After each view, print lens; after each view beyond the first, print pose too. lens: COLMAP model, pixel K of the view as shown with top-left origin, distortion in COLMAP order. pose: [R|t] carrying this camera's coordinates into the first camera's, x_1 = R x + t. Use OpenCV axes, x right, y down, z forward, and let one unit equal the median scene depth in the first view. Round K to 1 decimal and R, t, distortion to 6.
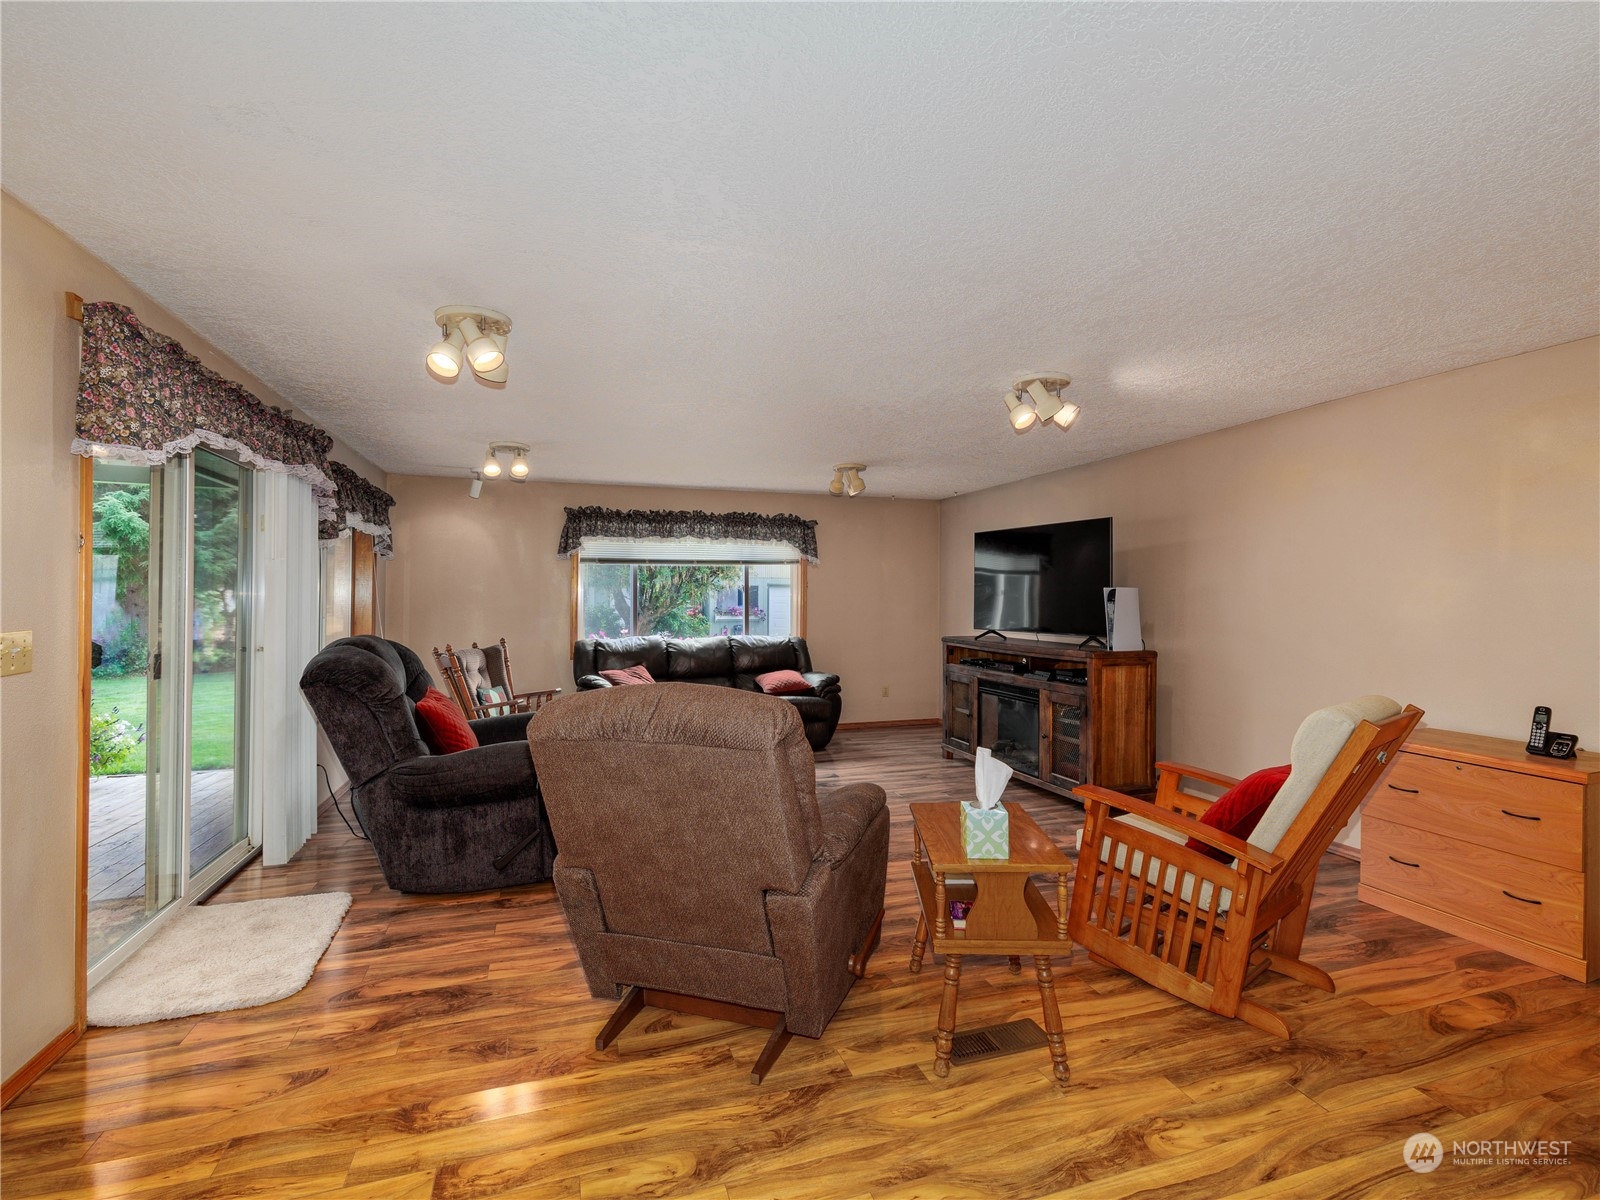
lens RADIAL K [[763.0, 0, 800.0], [0, 763.0, 600.0], [0, 0, 1]] dist [0.000266, -0.000454]
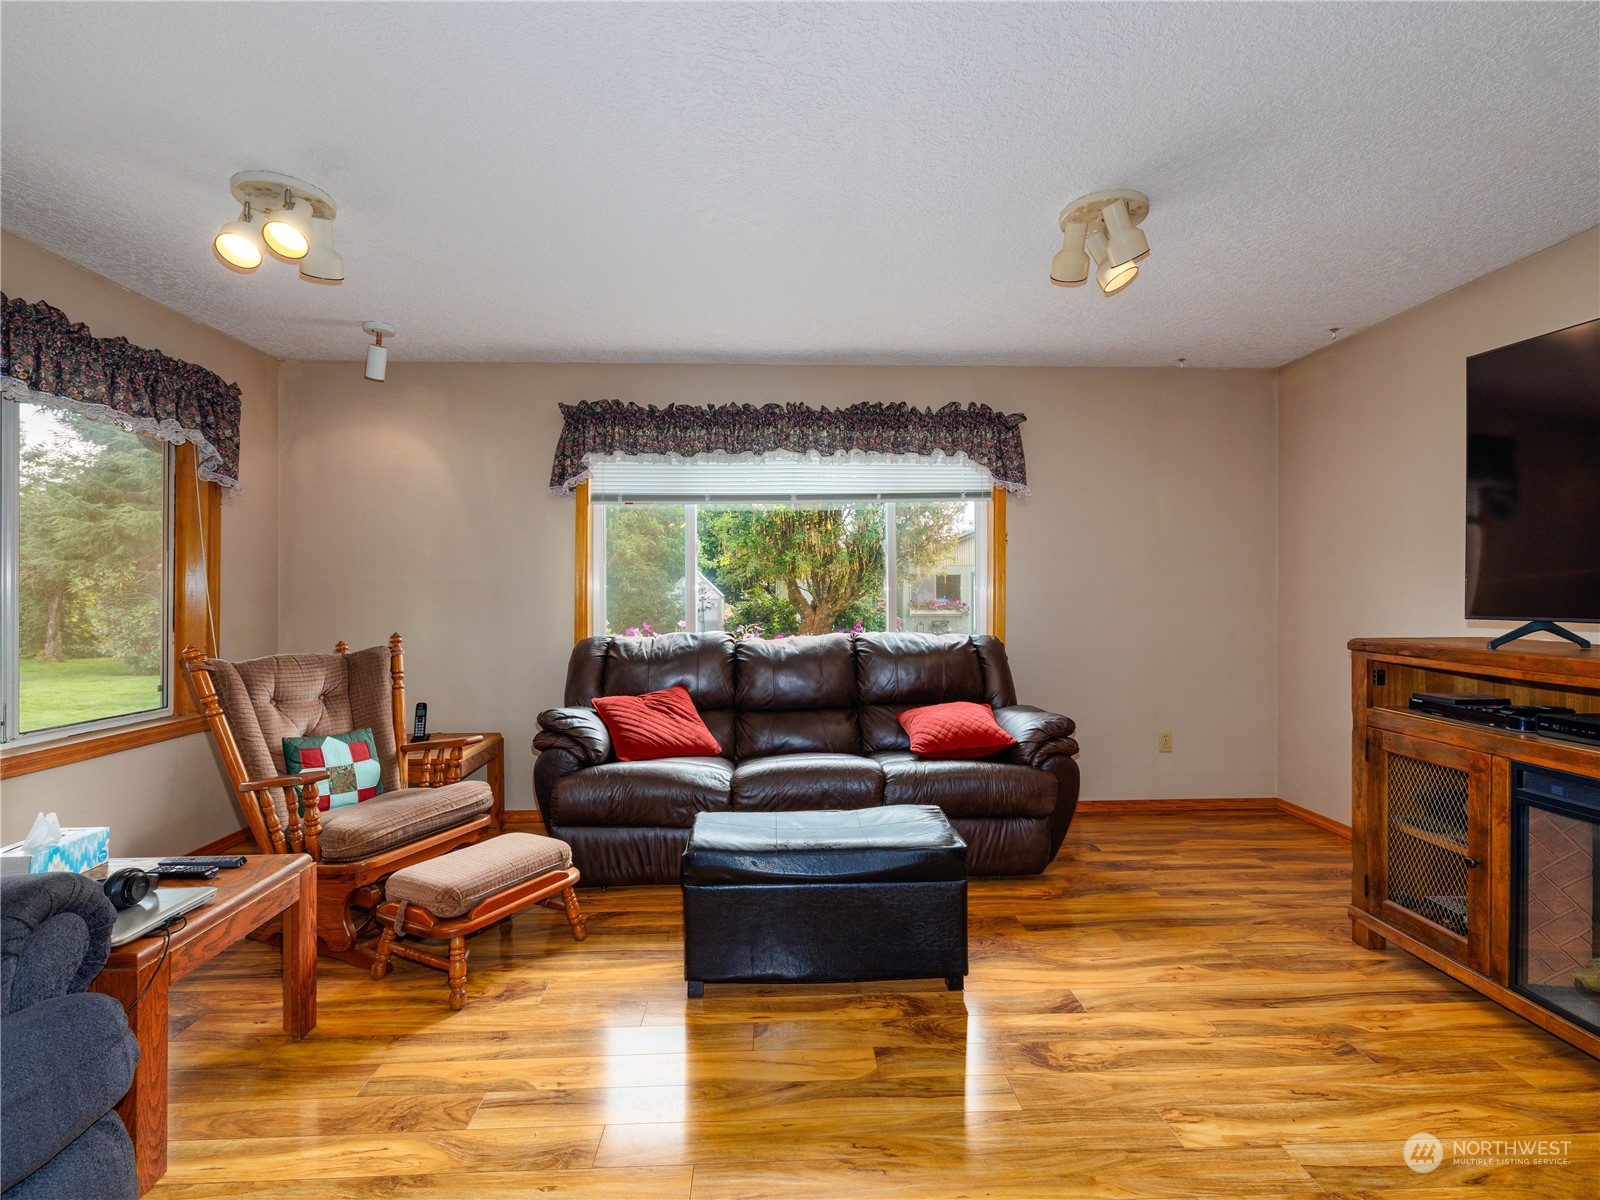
lens RADIAL K [[763.0, 0, 800.0], [0, 763.0, 600.0], [0, 0, 1]] dist [0.000266, -0.000454]
pose [[0.962343, -0.004676, -0.271799, 0.016610], [0.005645, 0.999980, 0.002785, 0.022948], [0.271781, -0.004214, 0.962350, 0.487950]]
